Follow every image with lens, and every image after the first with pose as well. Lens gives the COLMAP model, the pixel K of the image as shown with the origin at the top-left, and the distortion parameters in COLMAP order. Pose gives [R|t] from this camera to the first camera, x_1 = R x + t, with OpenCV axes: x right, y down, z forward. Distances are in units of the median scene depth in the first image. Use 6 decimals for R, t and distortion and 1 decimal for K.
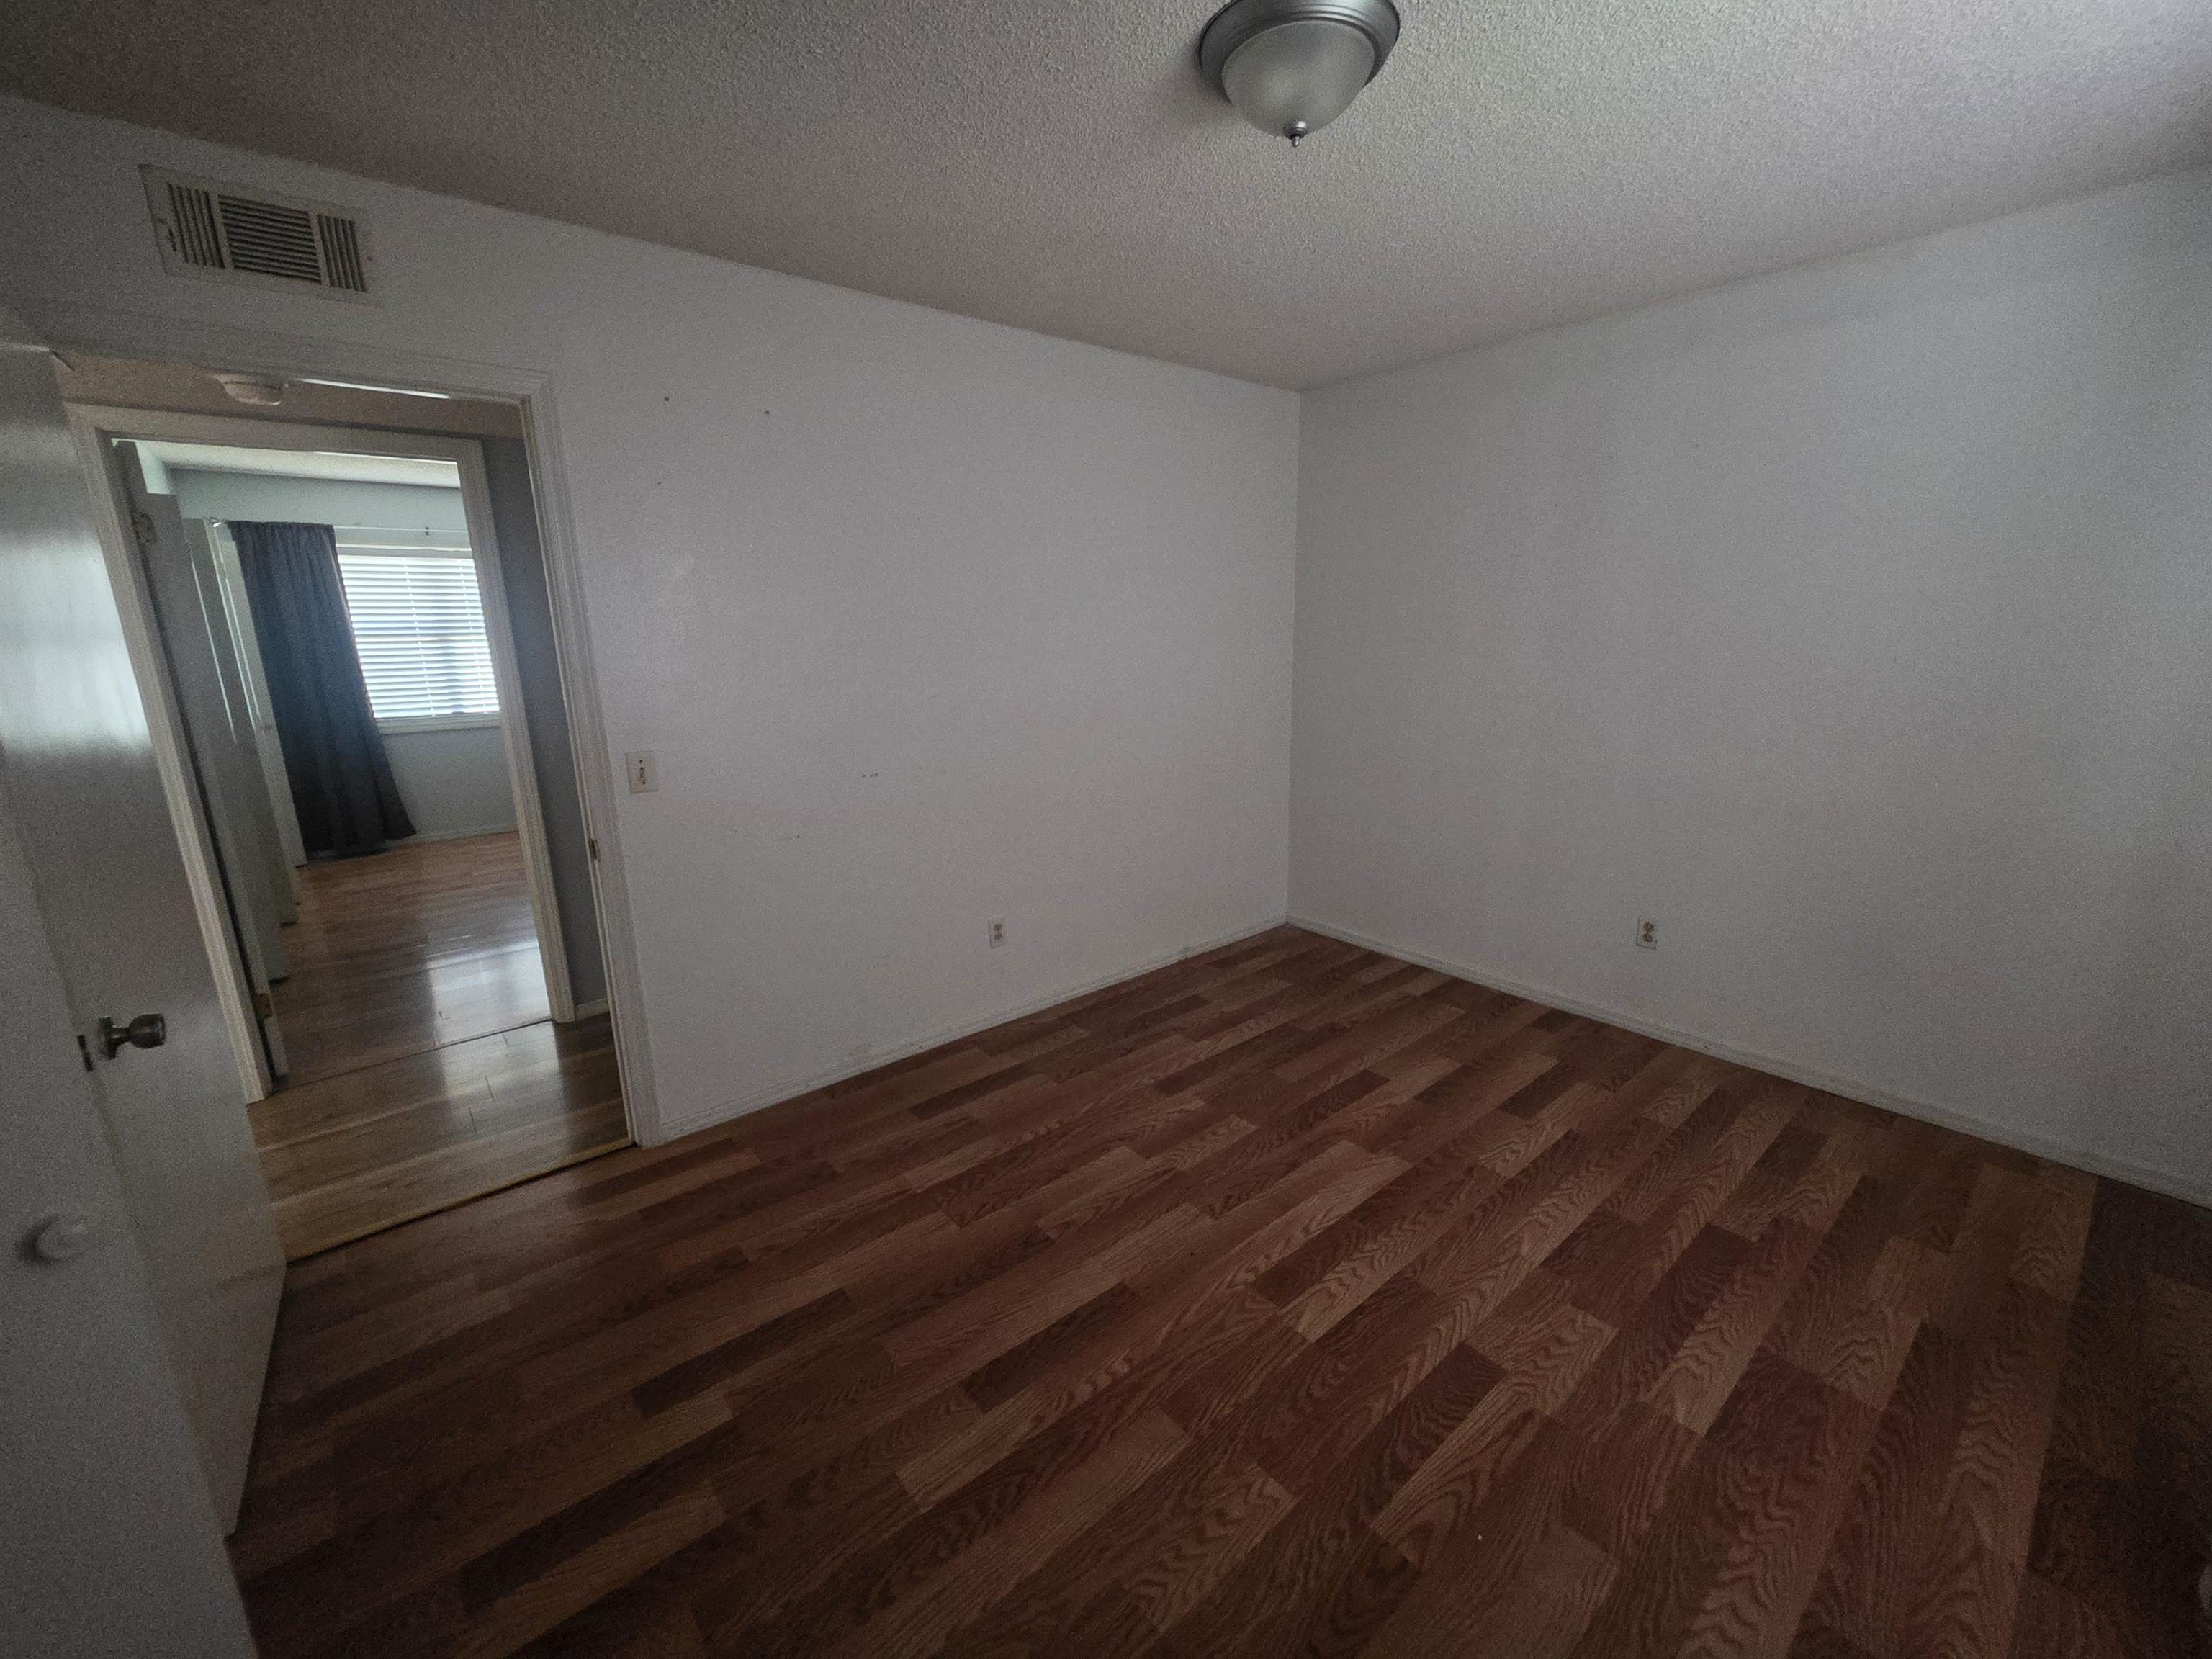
lens RADIAL K [[890.2, 0, 1116.9], [0, 890.2, 831.1], [0, 0, 1]] dist [0.000986, 0.000405]
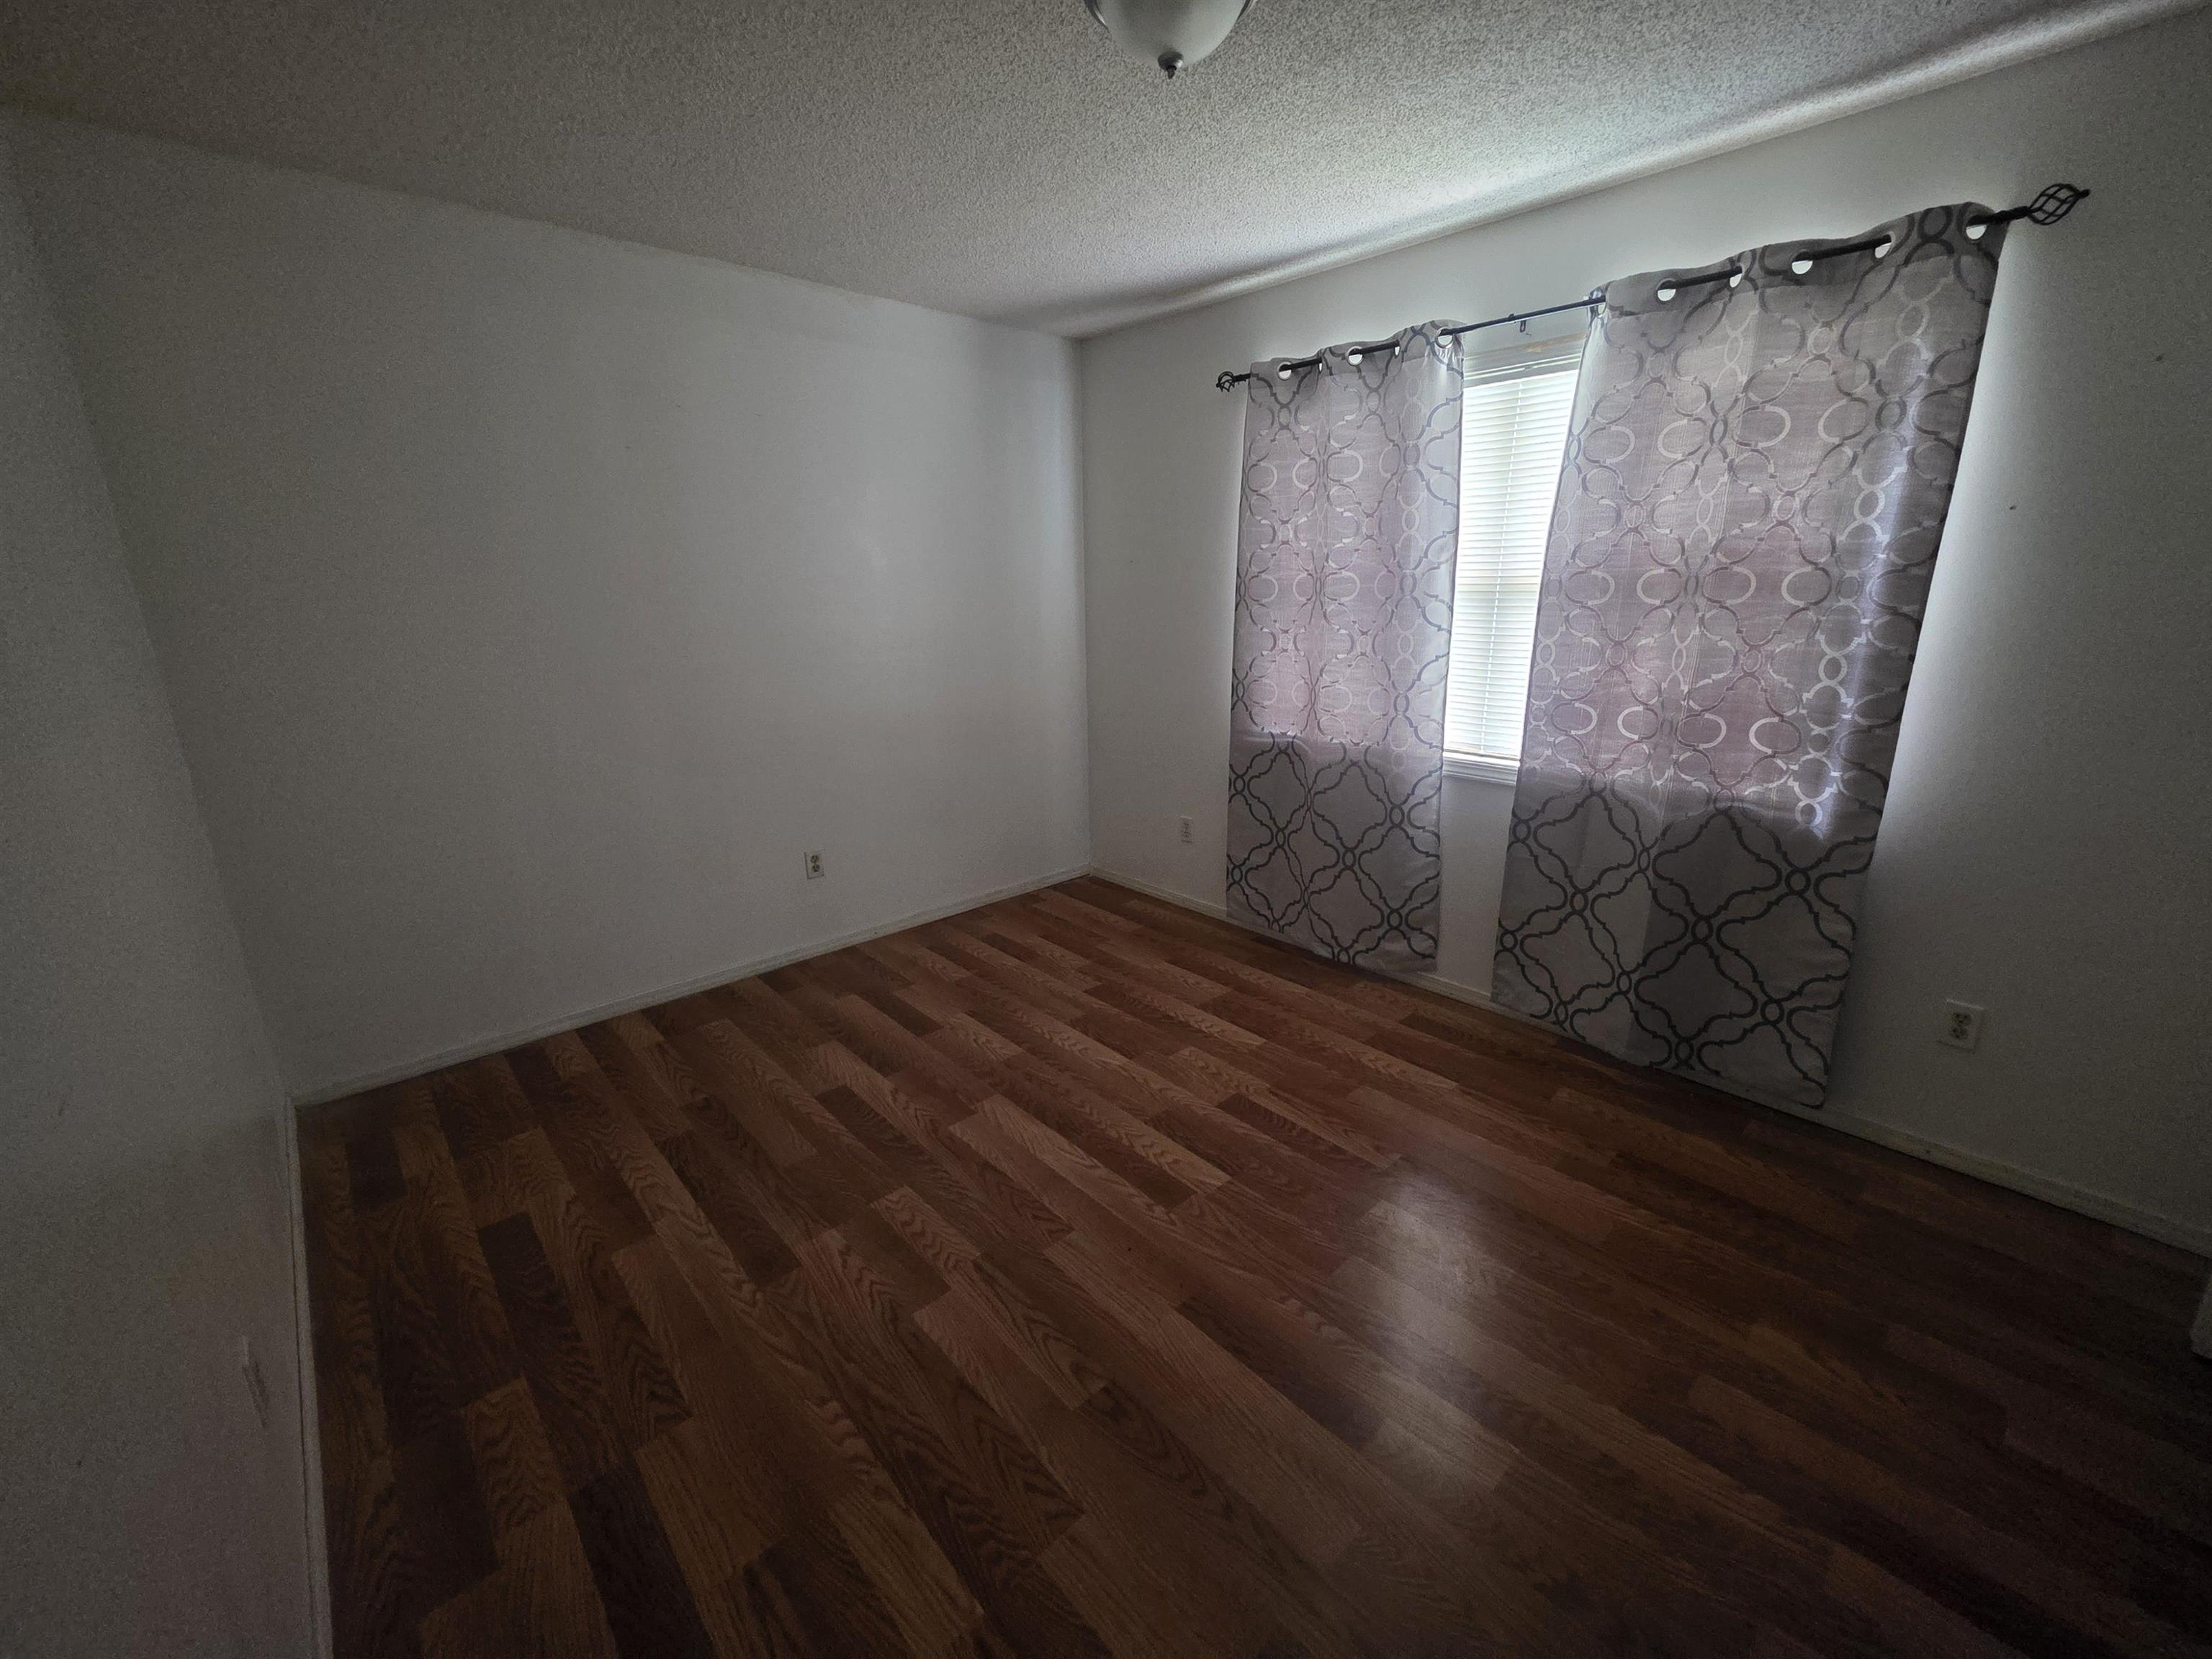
lens RADIAL K [[890.2, 0, 1103.4], [0, 890.2, 835.3], [0, 0, 1]] dist [0.000986, 0.000405]
pose [[-0.040818, -0.260317, 0.964660, -0.655826], [0.242048, 0.934131, 0.262321, -0.169052], [-0.969405, 0.244202, 0.024880, 0.839574]]
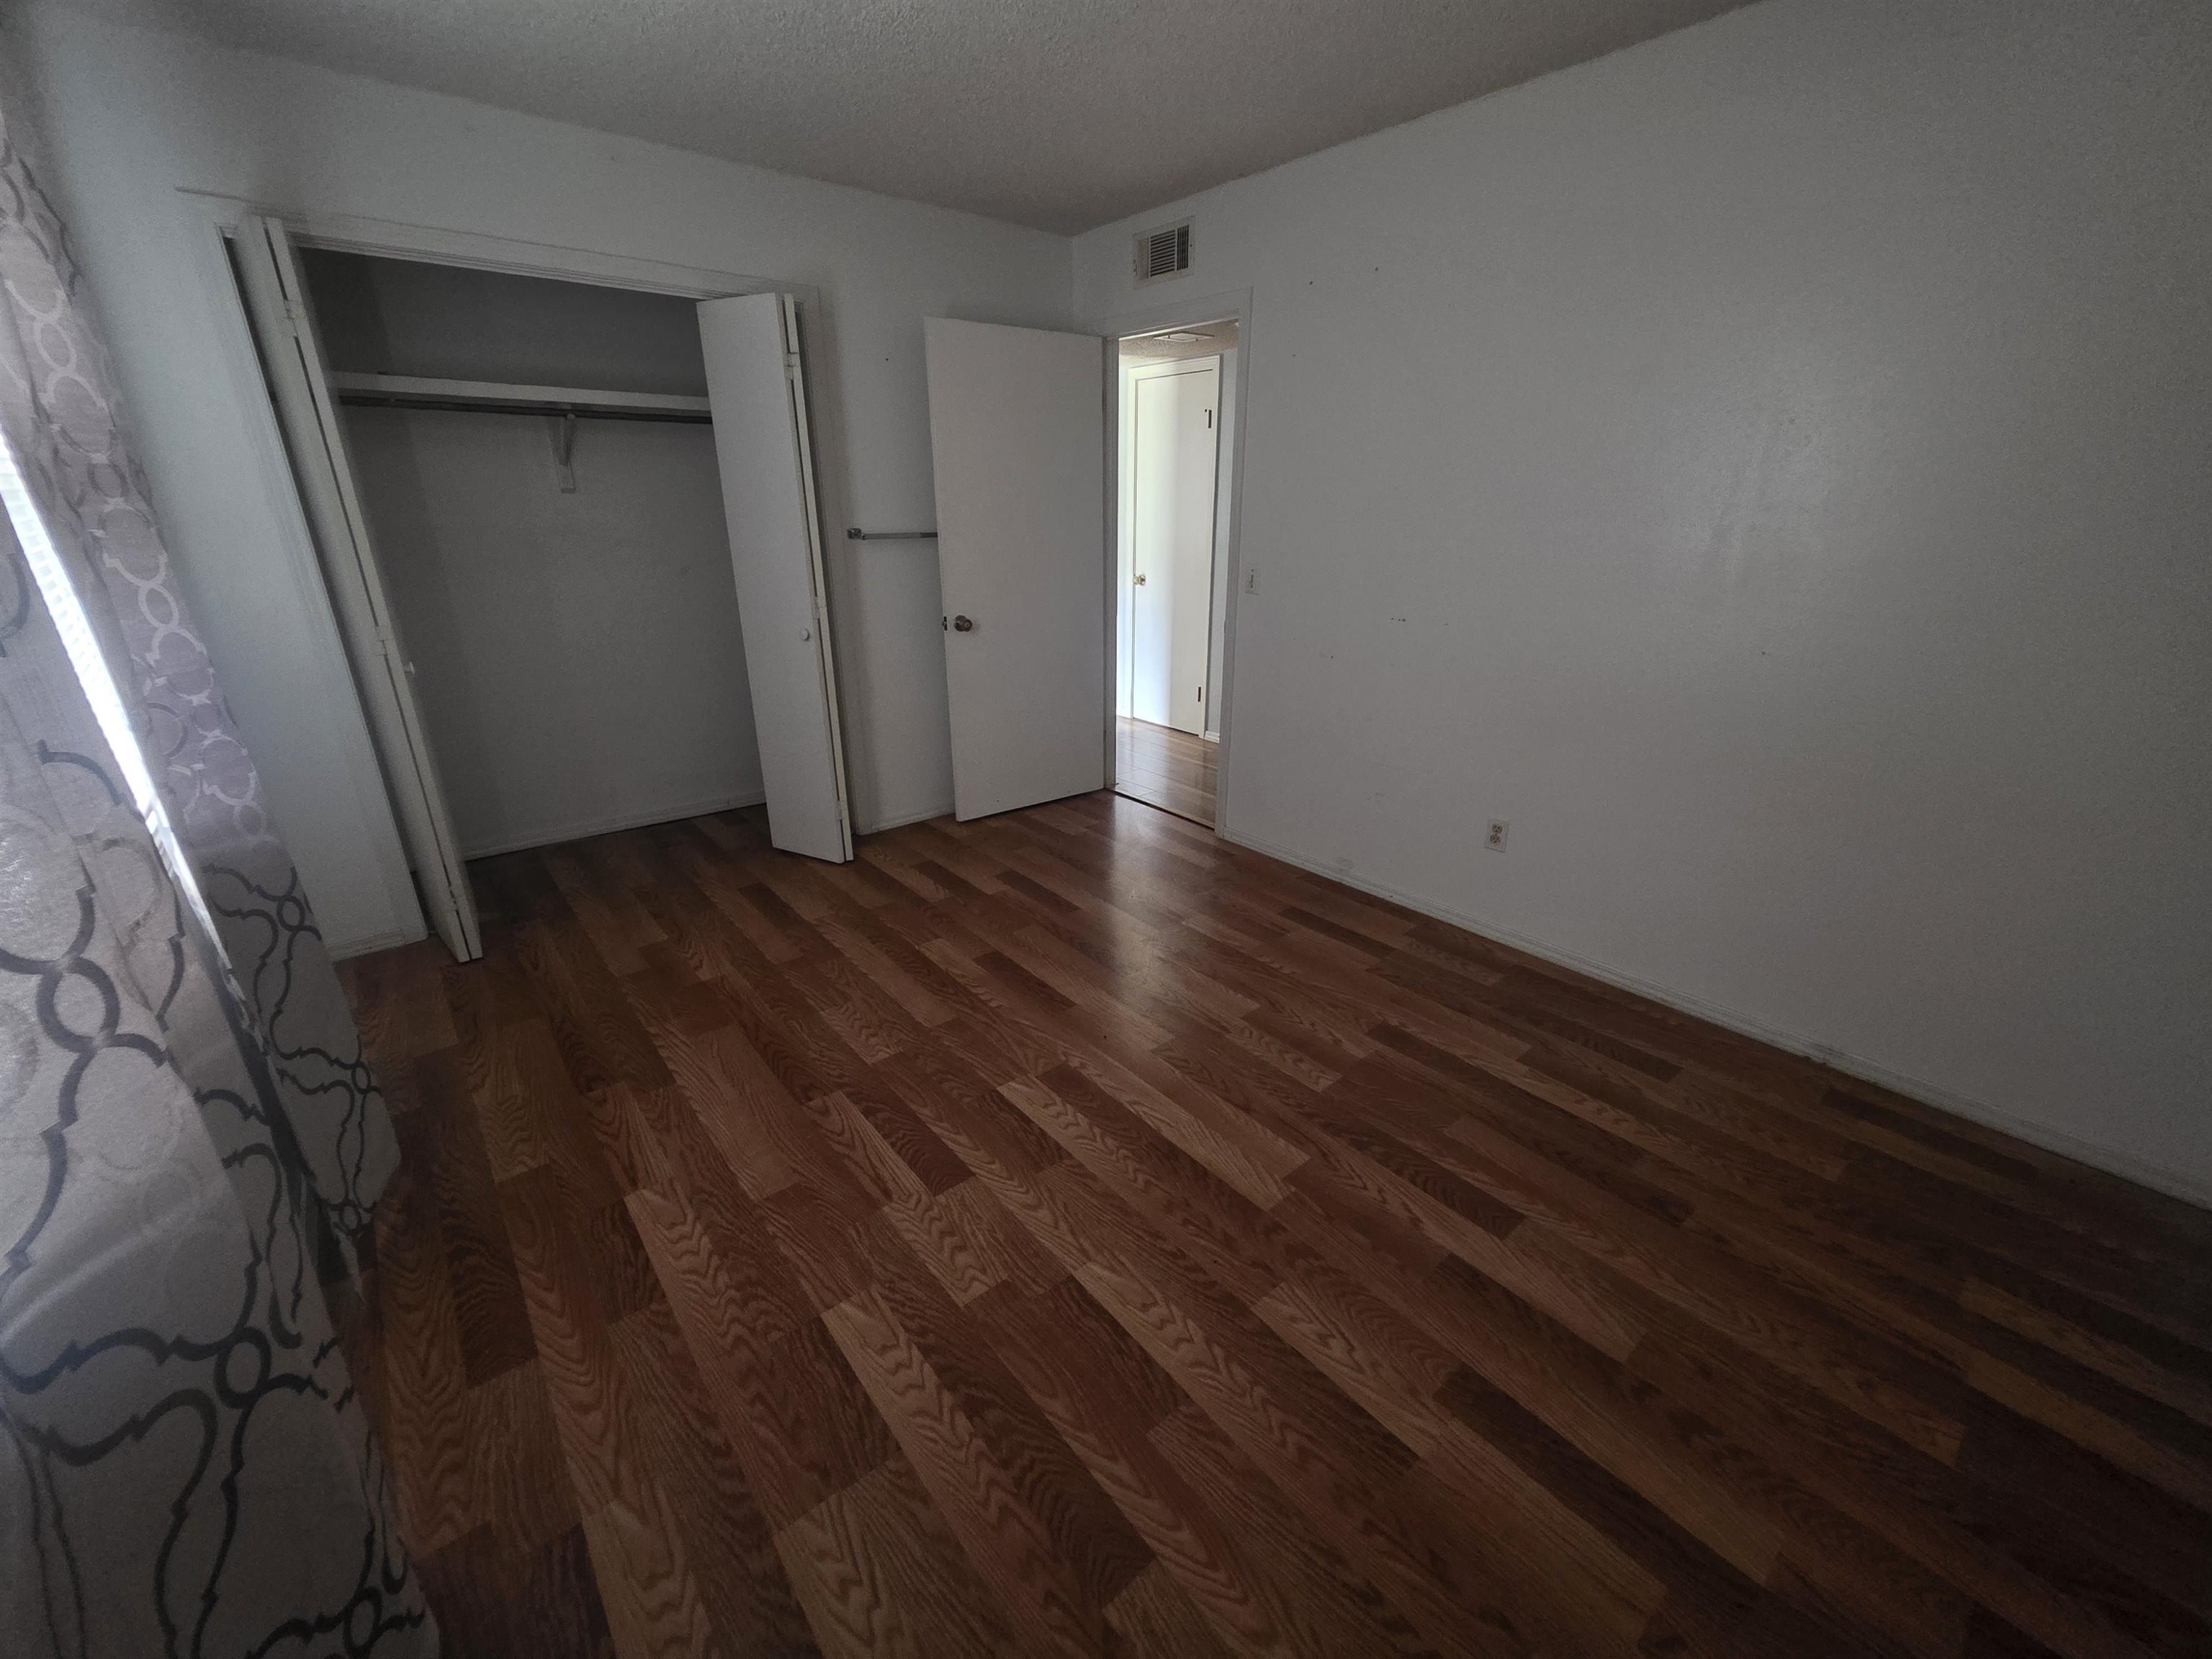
lens RADIAL K [[890.2, 0, 1109.4], [0, 890.2, 828.9], [0, 0, 1]] dist [0.000986, 0.000405]
pose [[-0.003309, 0.365200, -0.930923, 0.987021], [-0.234756, 0.904629, 0.355719, -0.165187], [0.972049, 0.219717, 0.082740, 0.796665]]
